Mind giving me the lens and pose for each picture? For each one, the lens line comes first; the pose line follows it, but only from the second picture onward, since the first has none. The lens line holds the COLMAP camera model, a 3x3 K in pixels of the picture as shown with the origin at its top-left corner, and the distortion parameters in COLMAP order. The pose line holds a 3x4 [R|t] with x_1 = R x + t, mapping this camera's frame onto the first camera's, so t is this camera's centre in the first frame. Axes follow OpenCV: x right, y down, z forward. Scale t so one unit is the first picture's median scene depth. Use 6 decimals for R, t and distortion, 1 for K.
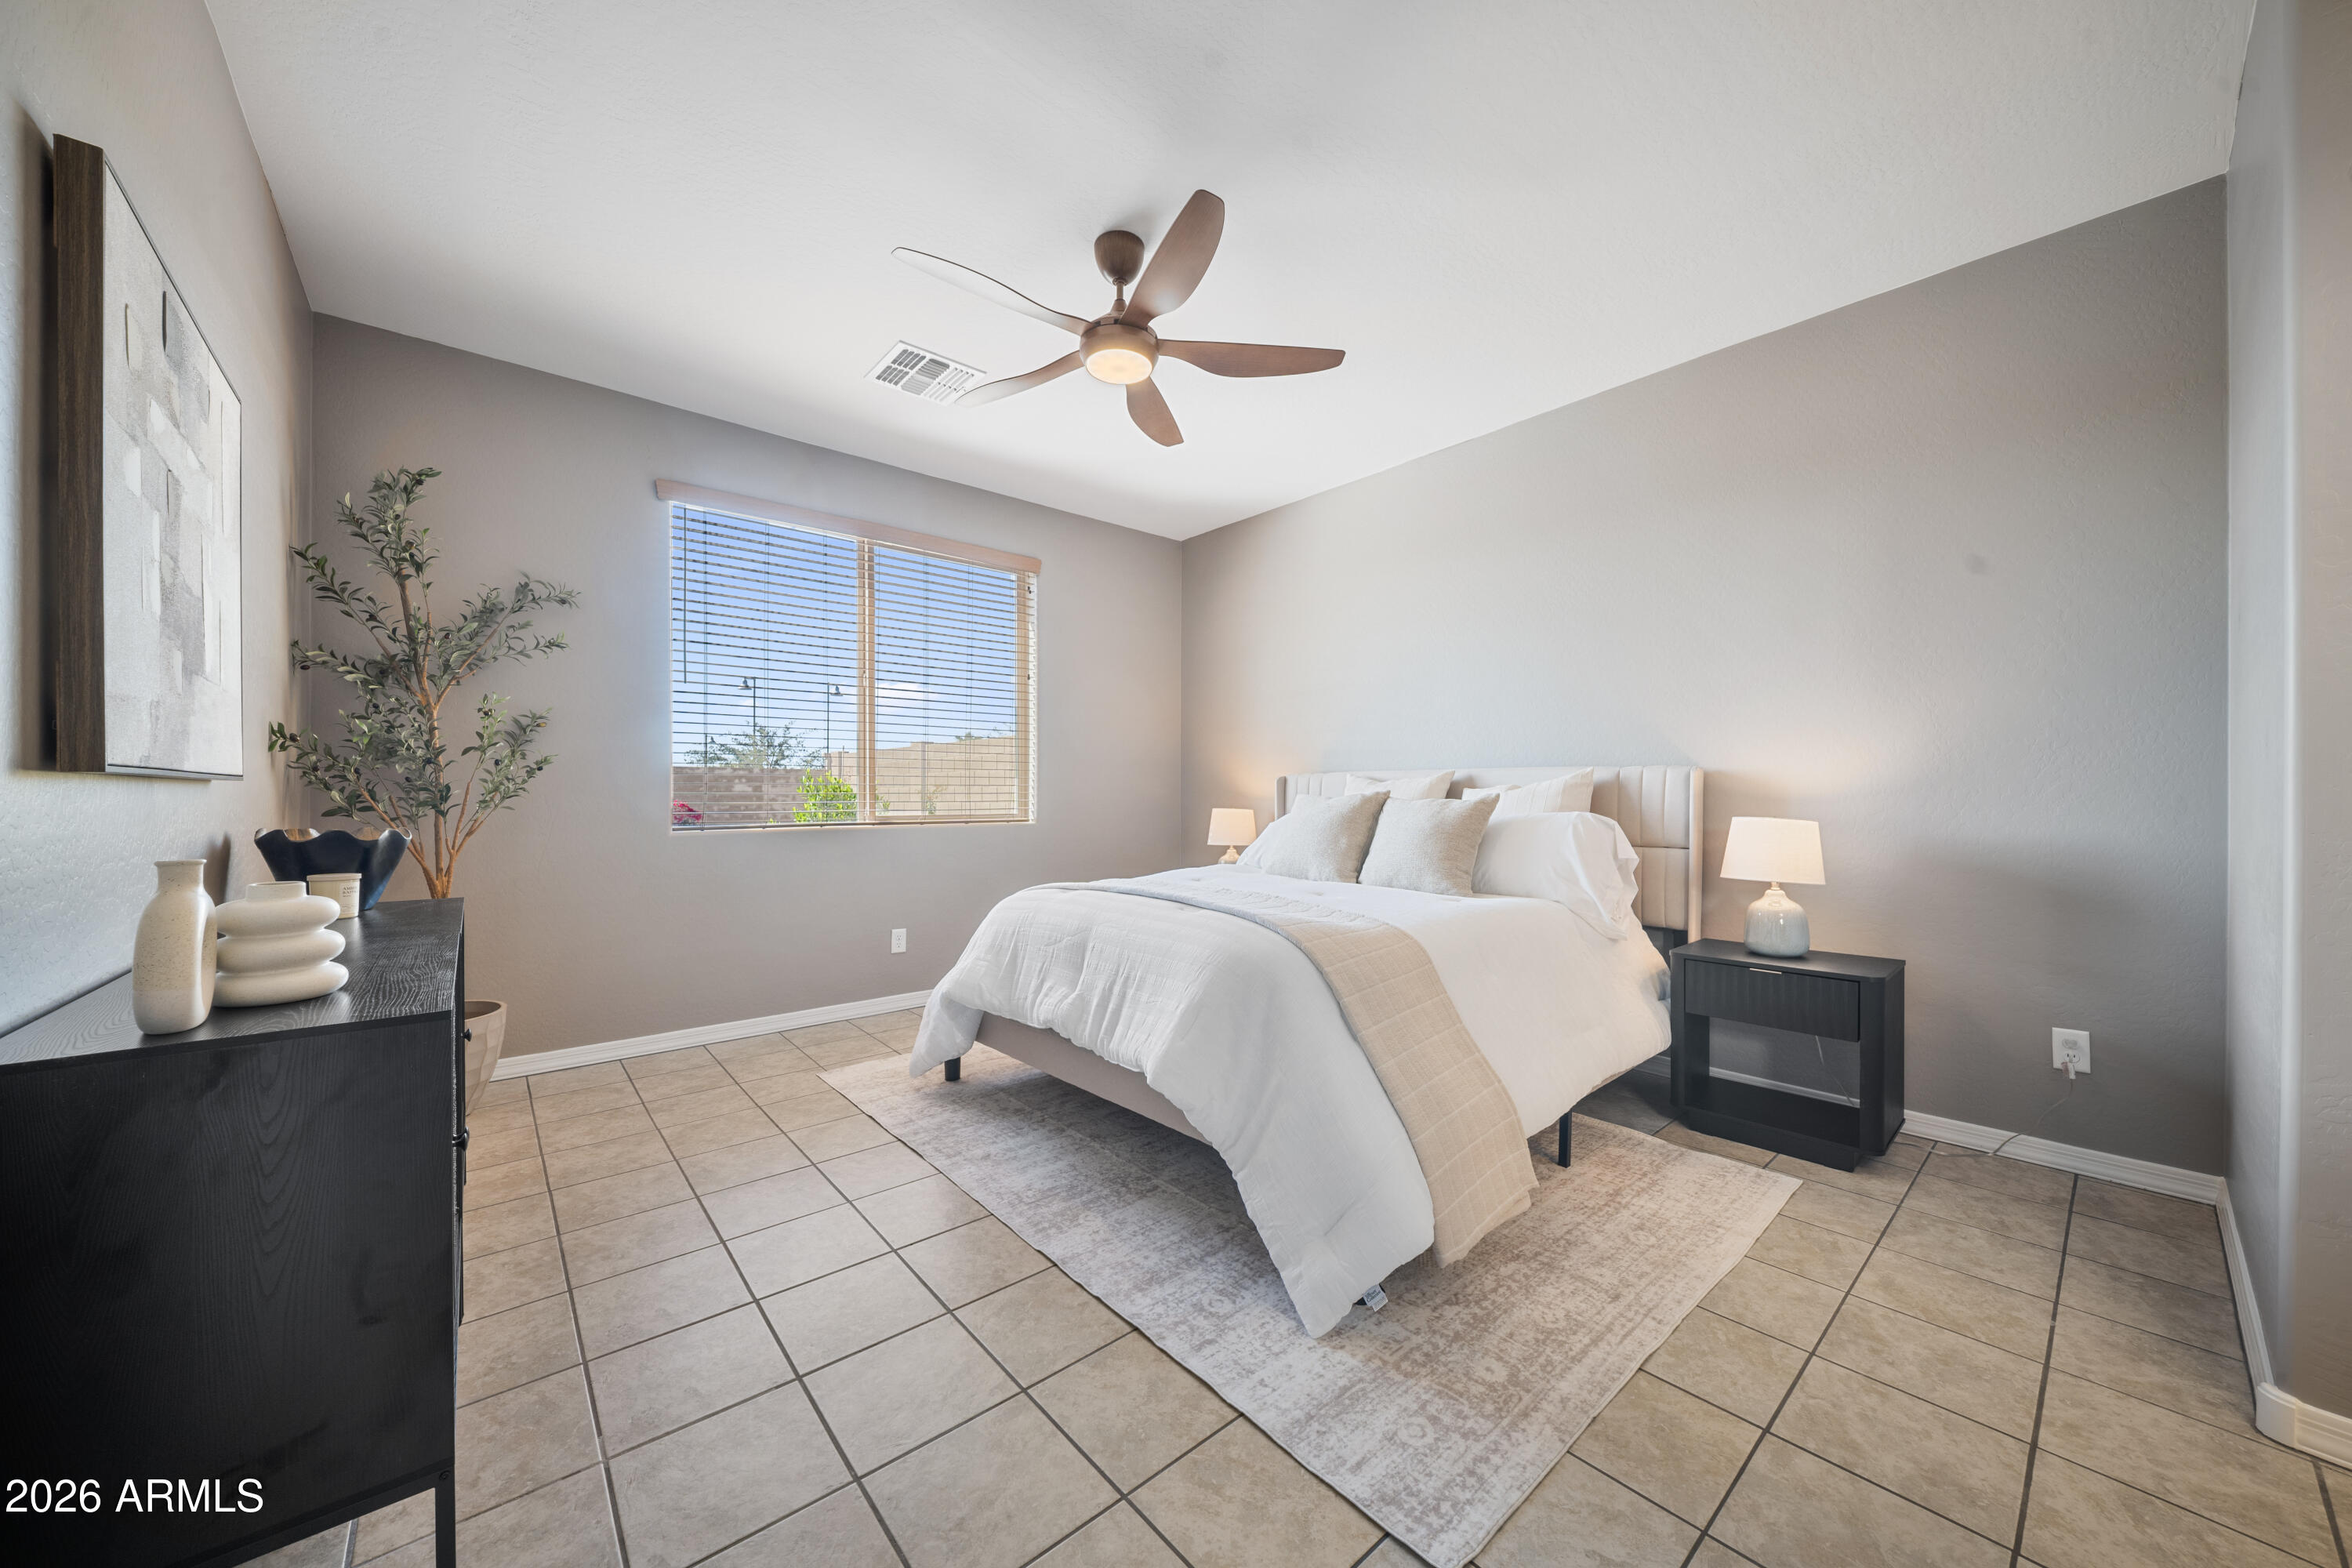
lens RADIAL K [[822.4, 0, 1197.3], [0, 822.4, 781.7], [0, 0, 1]] dist [0.014319, -0.007699]
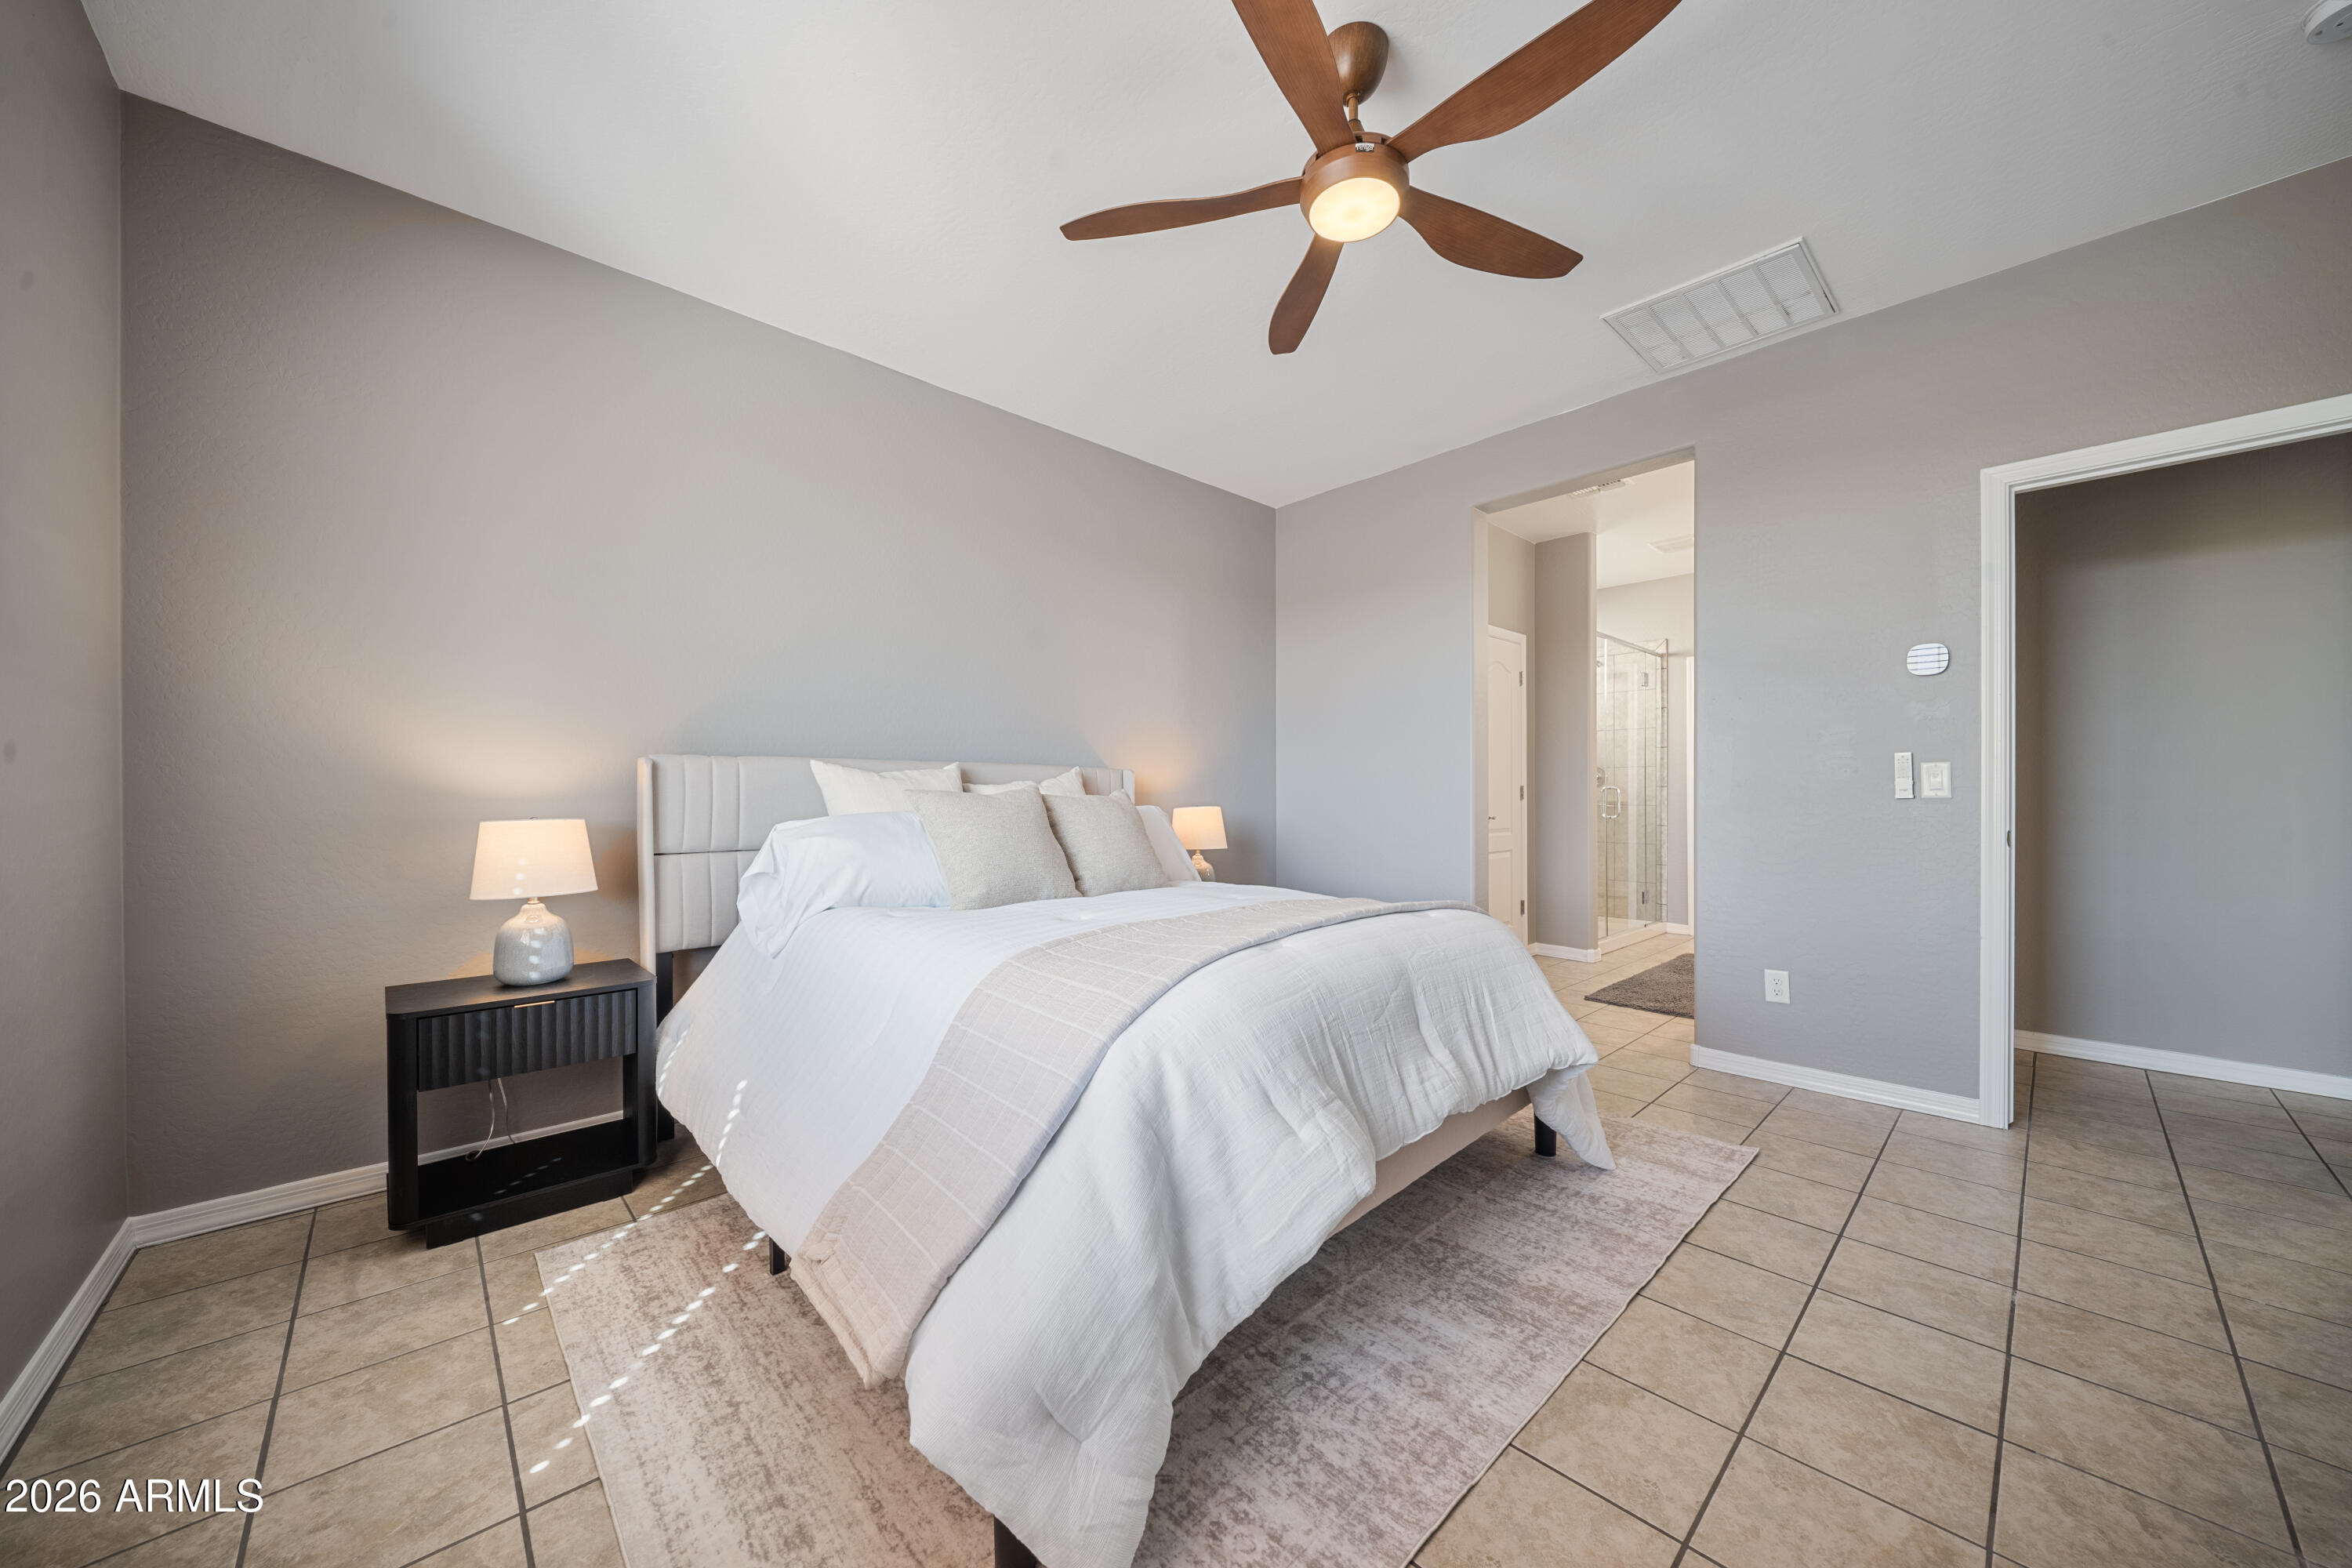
lens RADIAL K [[822.4, 0, 1197.3], [0, 822.4, 781.7], [0, 0, 1]] dist [0.014319, -0.007699]
pose [[-0.035779, 0.020196, 0.999156, -0.787166], [-0.008800, 0.999751, -0.020524, 0.034267], [-0.999321, -0.009527, -0.035592, 1.115475]]
